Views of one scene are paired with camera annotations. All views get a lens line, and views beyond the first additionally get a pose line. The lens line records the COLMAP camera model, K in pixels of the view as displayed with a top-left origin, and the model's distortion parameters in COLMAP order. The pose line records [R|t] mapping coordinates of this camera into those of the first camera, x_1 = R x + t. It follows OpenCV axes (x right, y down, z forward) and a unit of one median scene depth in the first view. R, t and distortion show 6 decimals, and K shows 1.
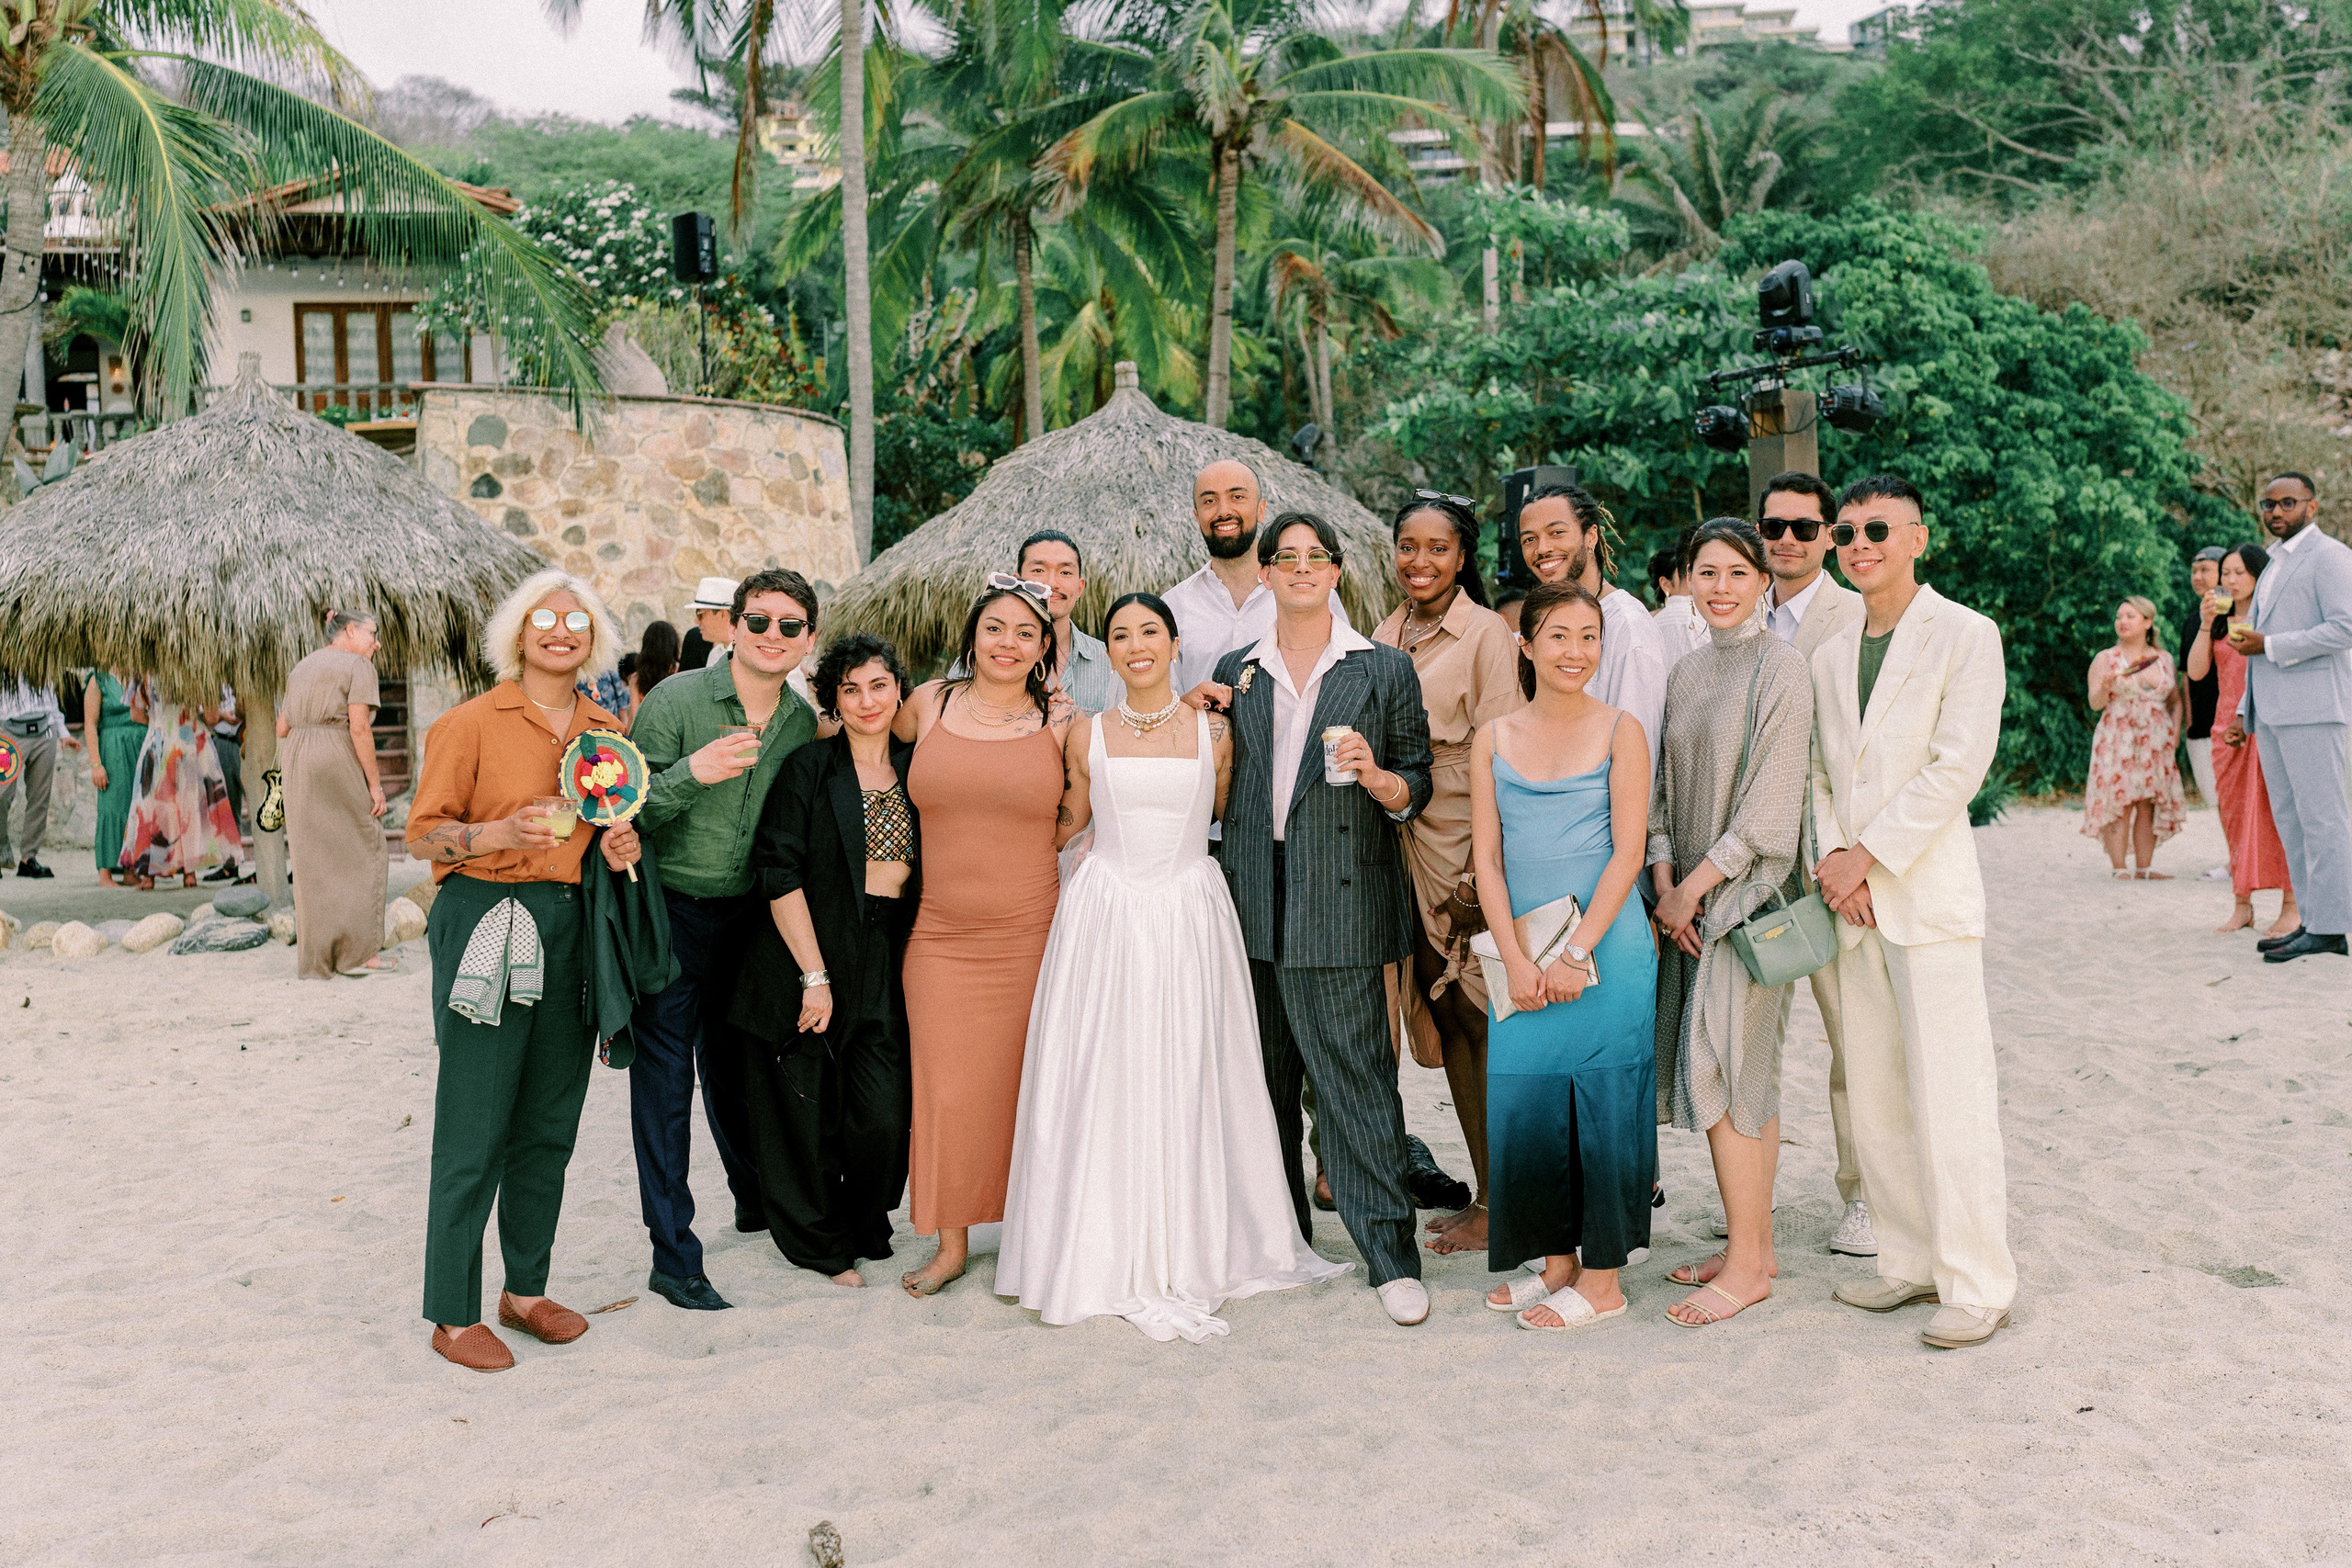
lens RADIAL K [[2366.0, 0, 1177.2], [0, 2366.0, 787.9], [0, 0, 1]] dist [0.010893, 0.000000]
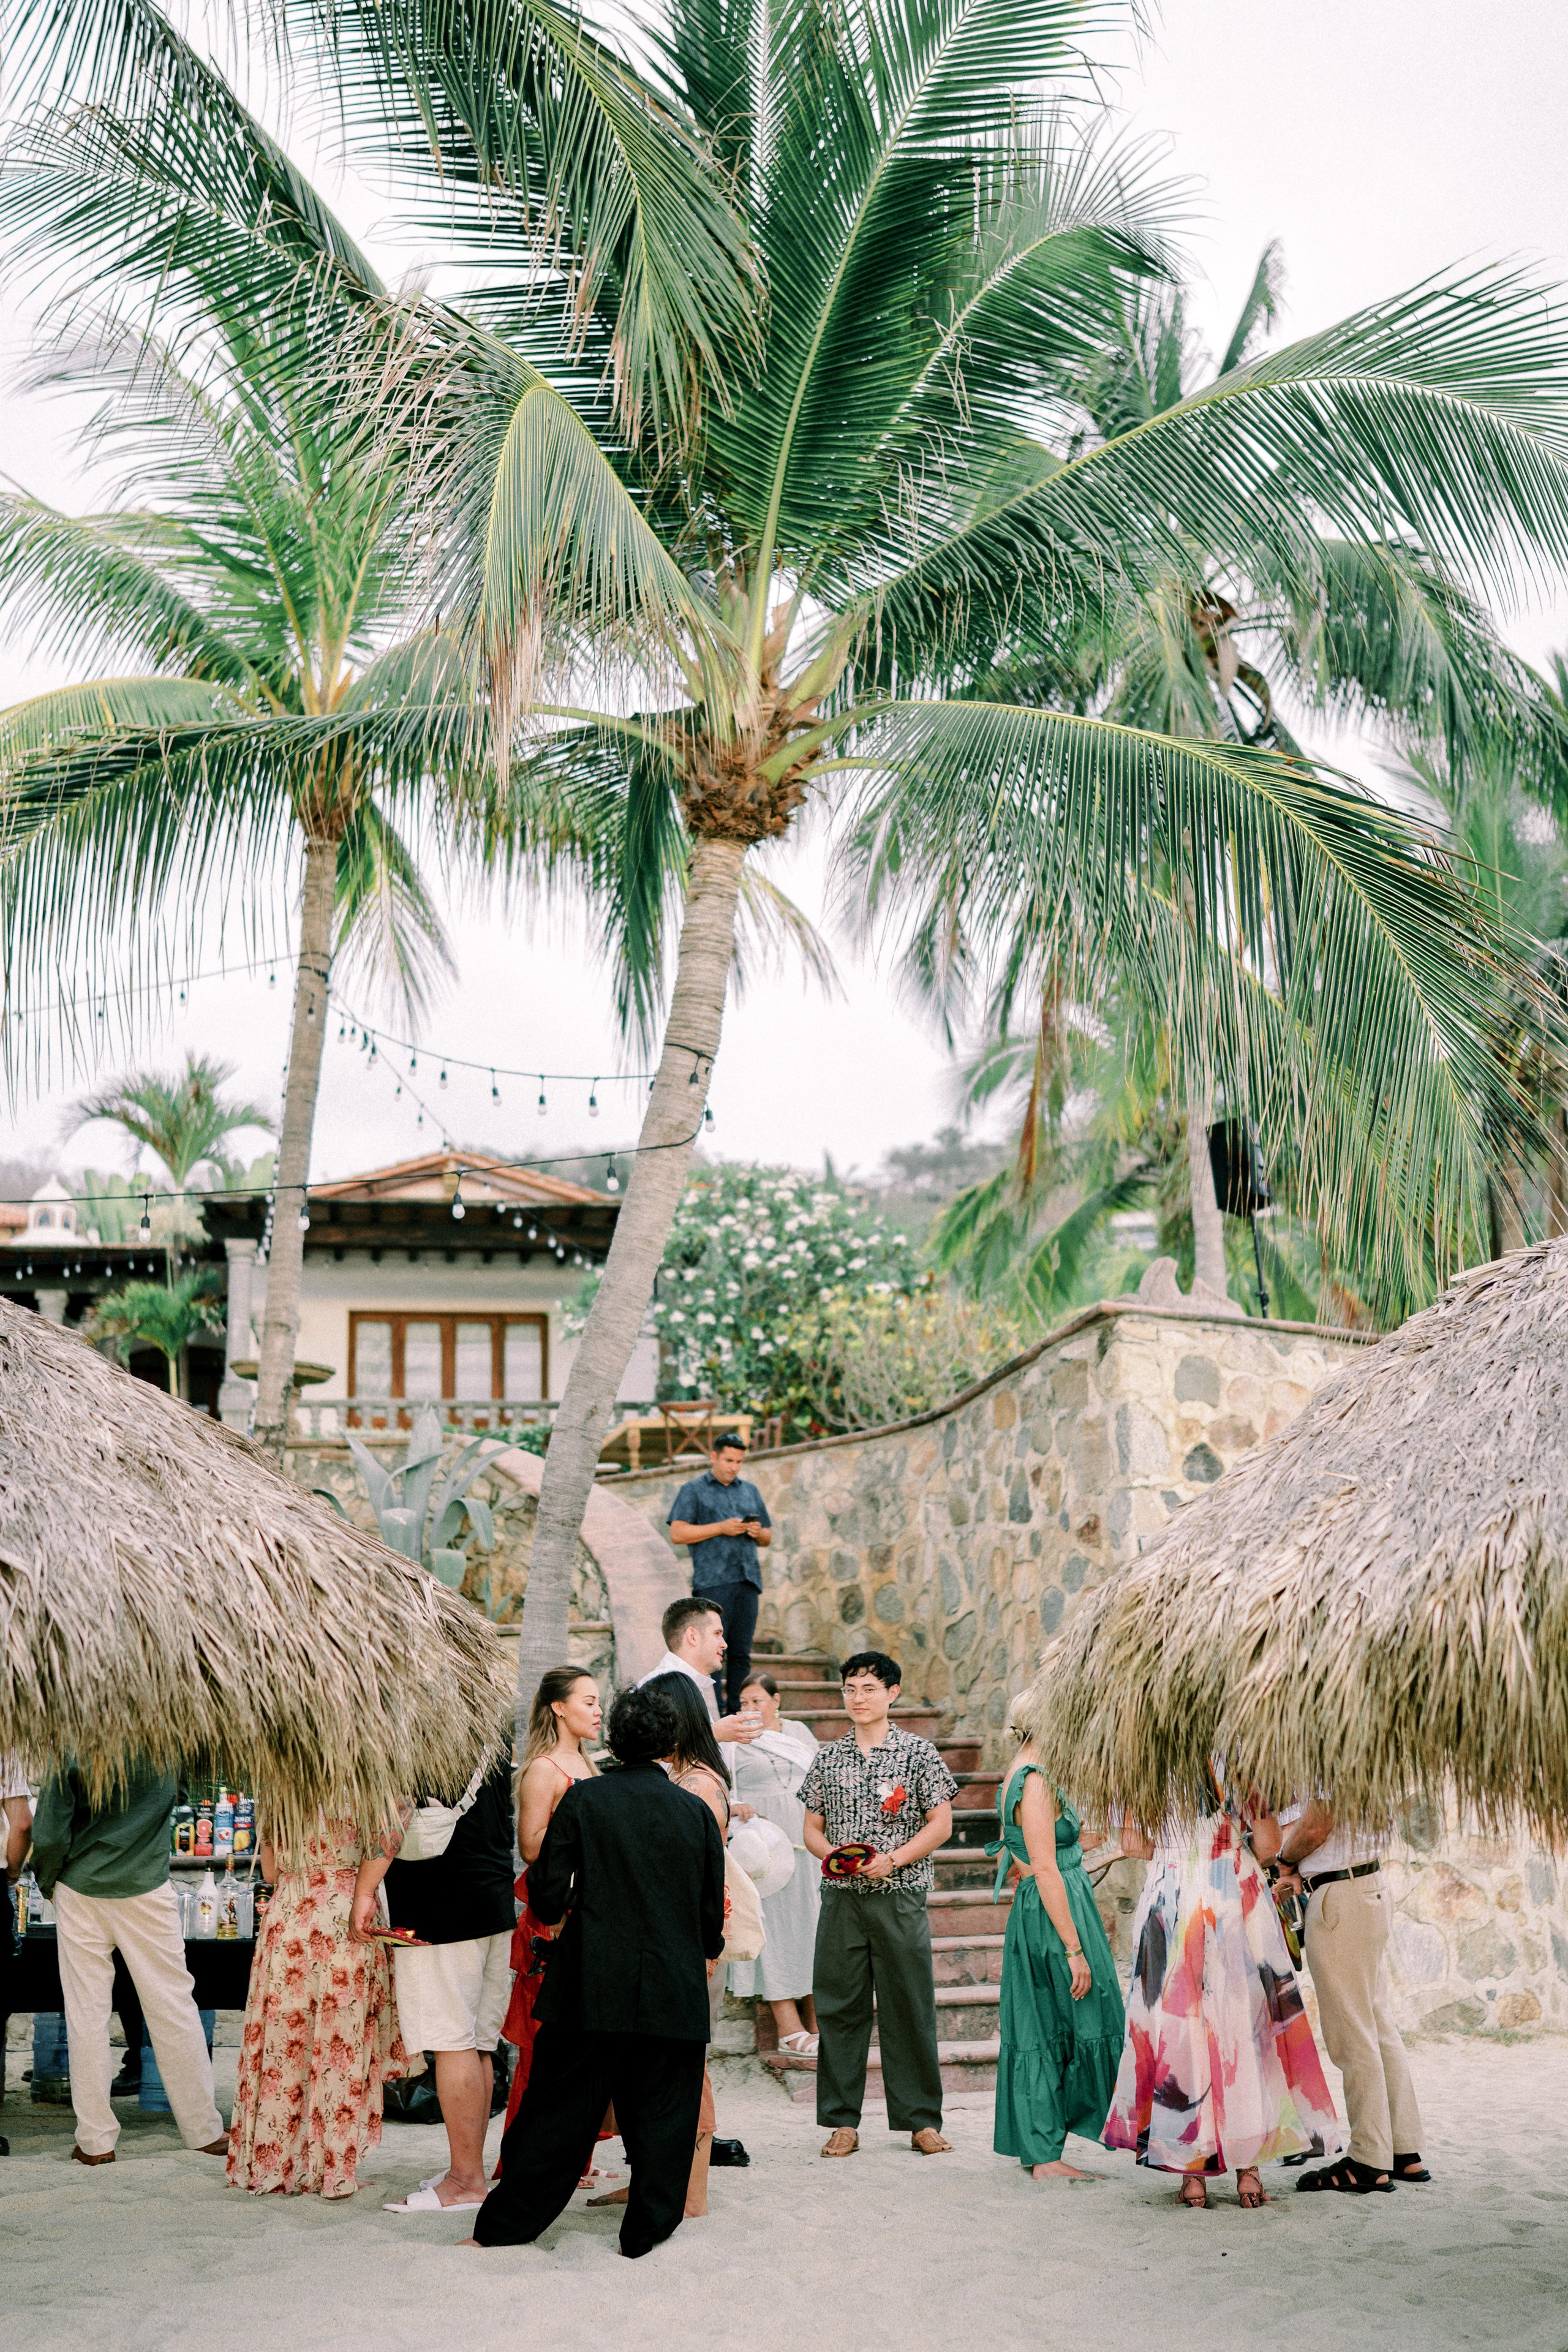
lens RADIAL K [[2366.2, 0, 781.9], [0, 2366.2, 1173.9], [0, 0, 1]] dist [0.010893, 0.000000]
pose [[0.999271, 0.007522, -0.037426, -0.382478], [-0.018046, 0.957010, -0.289494, -0.013961], [0.033639, 0.289958, 0.956448, 0.355979]]
